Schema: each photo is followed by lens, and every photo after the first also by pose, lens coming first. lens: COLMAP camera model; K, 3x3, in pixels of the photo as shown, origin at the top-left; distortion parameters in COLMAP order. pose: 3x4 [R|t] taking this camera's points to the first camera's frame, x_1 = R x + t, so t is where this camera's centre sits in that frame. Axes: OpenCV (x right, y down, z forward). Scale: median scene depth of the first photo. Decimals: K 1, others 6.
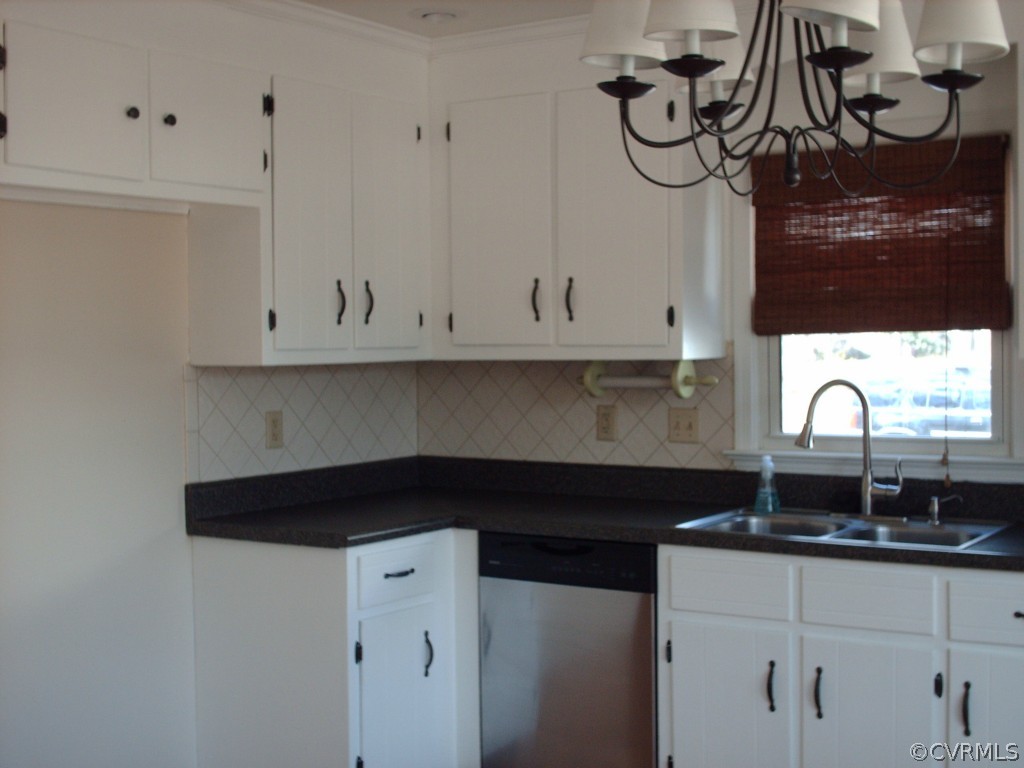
lens RADIAL K [[1370.0, 0, 539.1], [0, 1370.0, 382.5], [0, 0, 1]] dist [-0.042296, -0.082916]
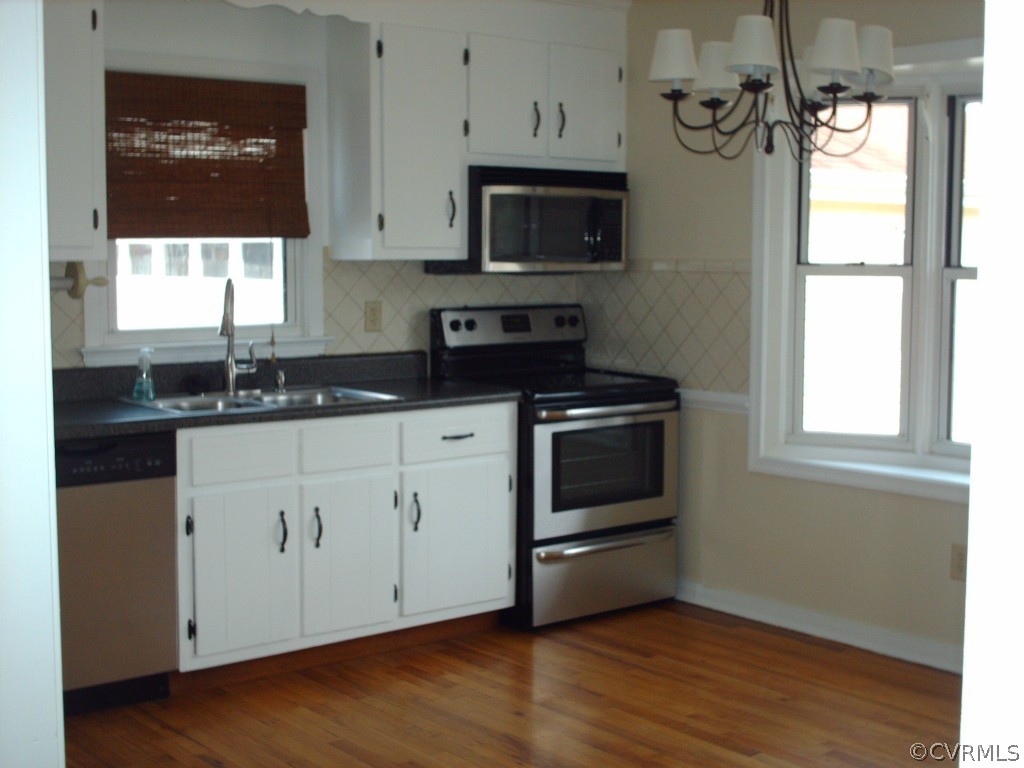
lens RADIAL K [[1421.8, 0, 539.2], [0, 1421.8, 384.7], [0, 0, 1]] dist [0.009320, -0.284870]
pose [[0.316337, -0.081492, 0.945140, -0.838071], [0.017355, 0.996634, 0.080123, -0.003976], [-0.948488, -0.008943, 0.316687, 0.343624]]
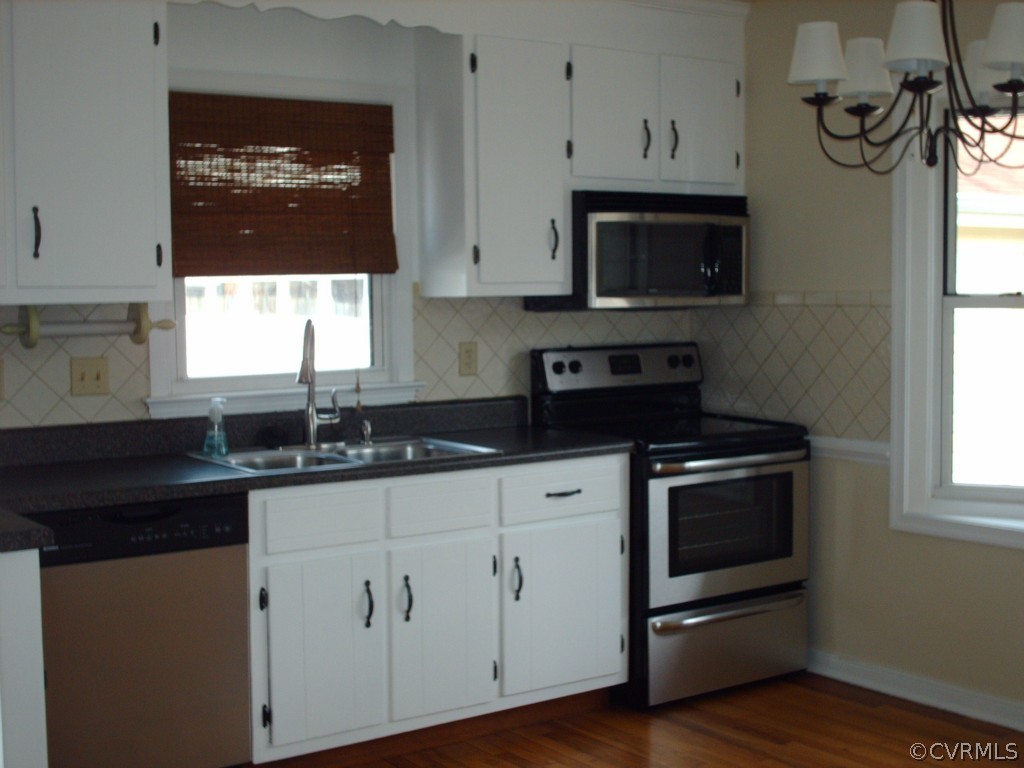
lens RADIAL K [[1421.8, 0, 539.2], [0, 1421.8, 384.7], [0, 0, 1]] dist [0.009320, -0.284870]
pose [[0.378030, -0.062514, 0.923680, -0.715548], [0.030071, 0.998020, 0.055238, -0.006649], [-0.925305, 0.006895, 0.379162, 0.400731]]
